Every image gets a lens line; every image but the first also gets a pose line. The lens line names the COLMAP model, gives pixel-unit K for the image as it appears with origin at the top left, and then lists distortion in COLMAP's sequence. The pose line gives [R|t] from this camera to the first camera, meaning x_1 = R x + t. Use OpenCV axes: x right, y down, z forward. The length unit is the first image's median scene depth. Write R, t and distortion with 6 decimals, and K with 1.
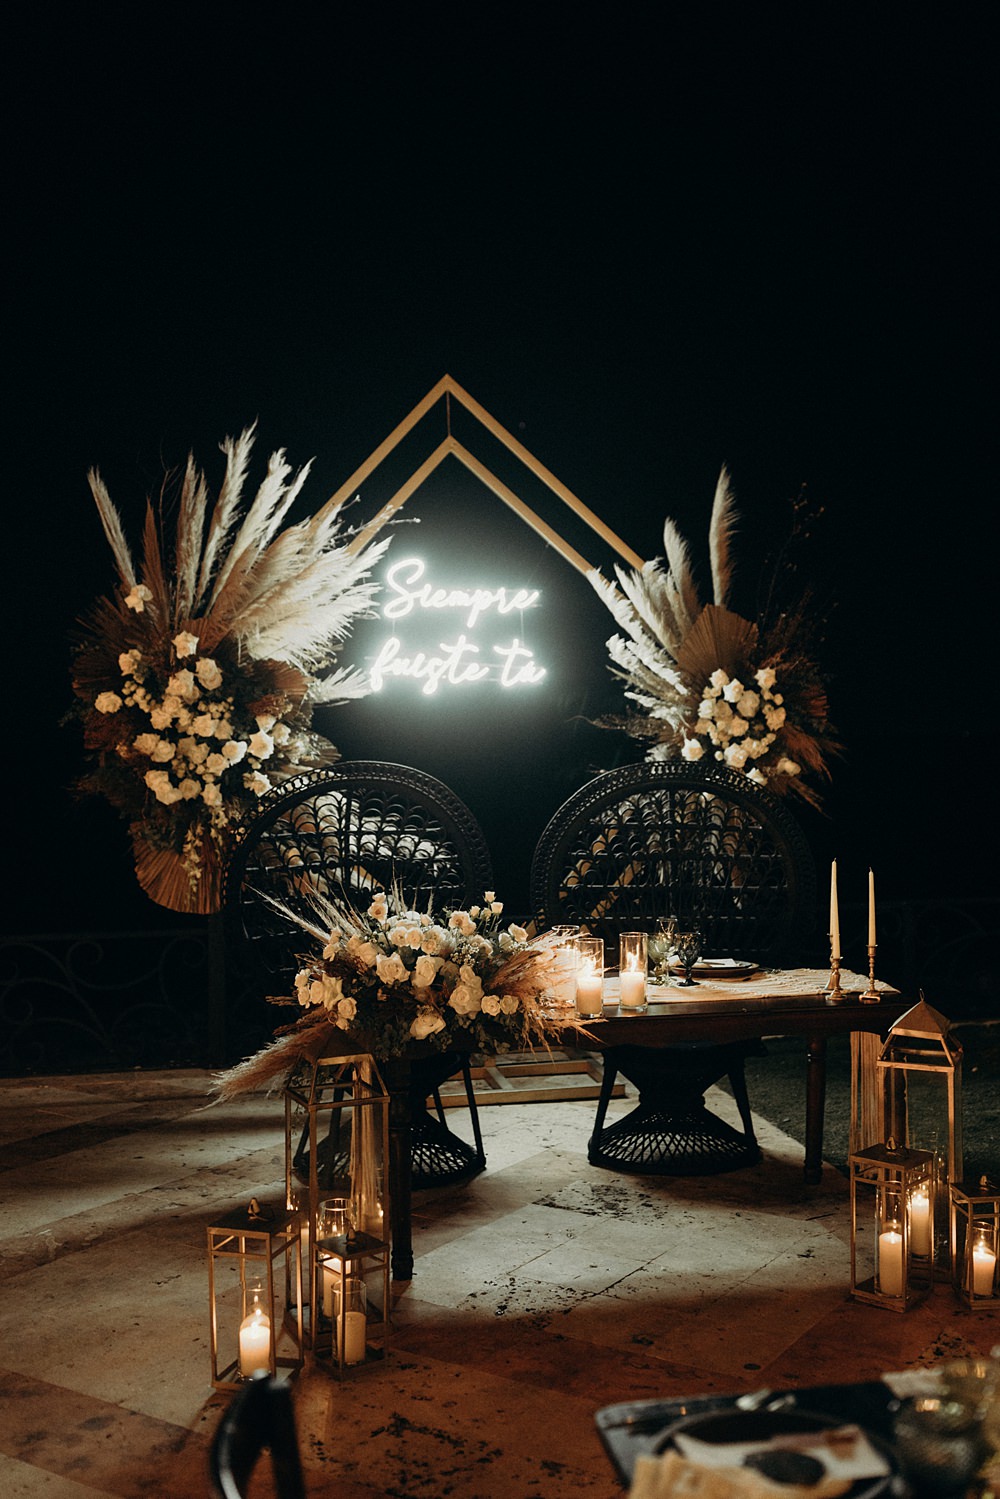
lens RADIAL K [[1525.6, 0, 496.4], [0, 1525.6, 700.7], [0, 0, 1]] dist [0.000538, 0.000850]
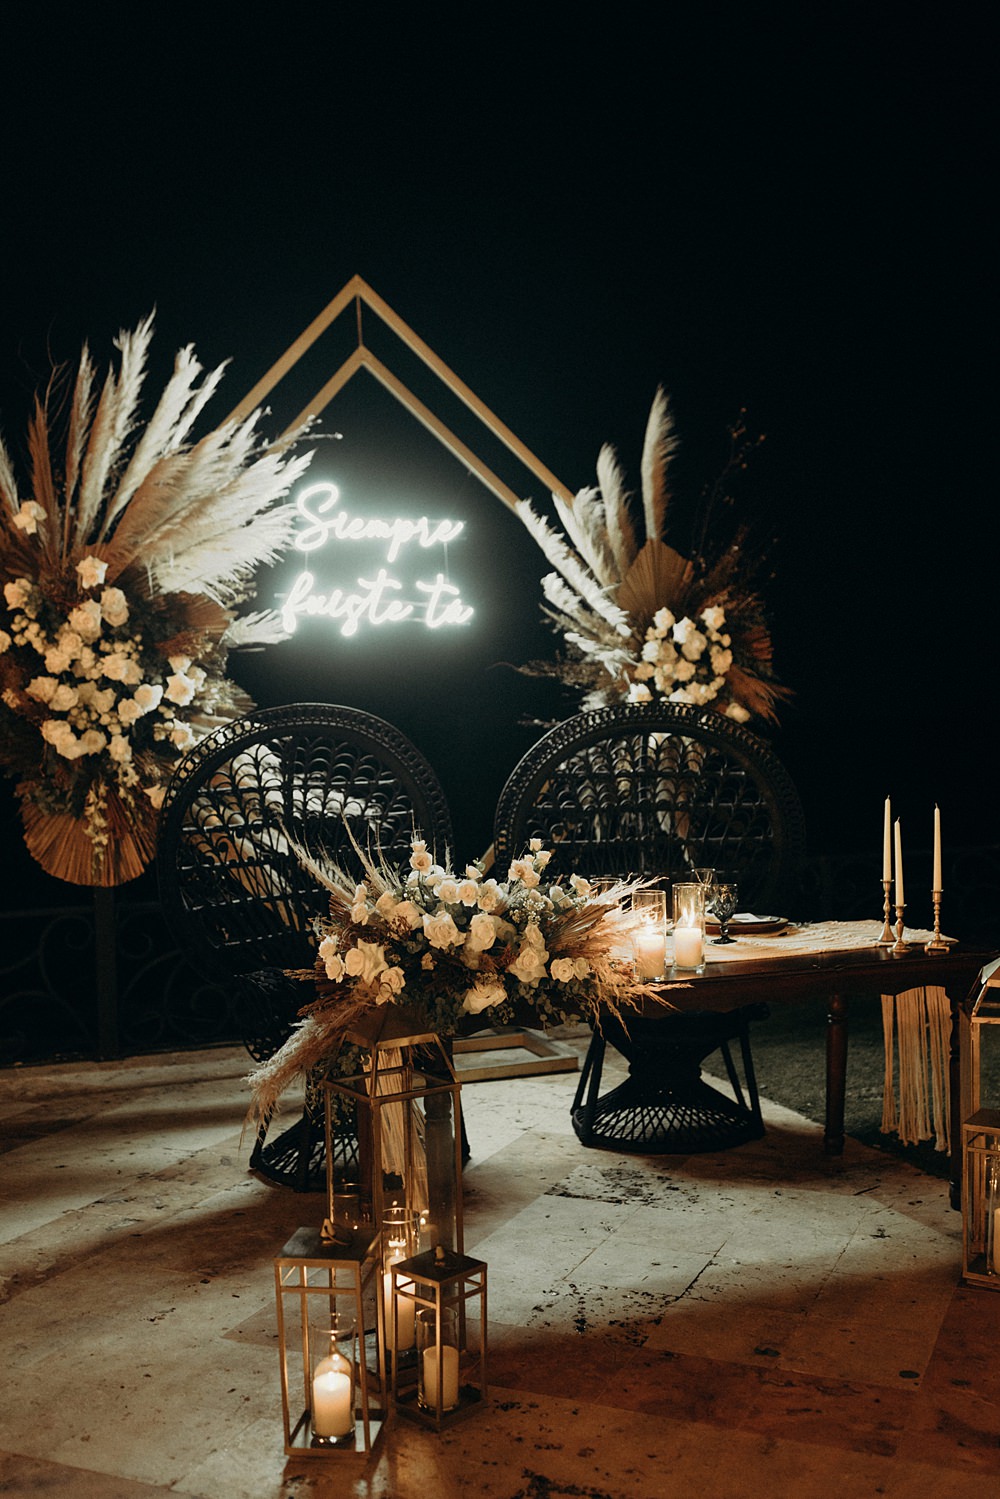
lens RADIAL K [[1504.8, 0, 497.6], [0, 1504.8, 784.9], [0, 0, 1]] dist [0.001060, -0.000729]
pose [[0.988869, -0.019122, 0.147553, -0.101639], [0.009292, 0.997708, 0.067024, 0.027403], [-0.148497, -0.064907, 0.986781, 0.126885]]
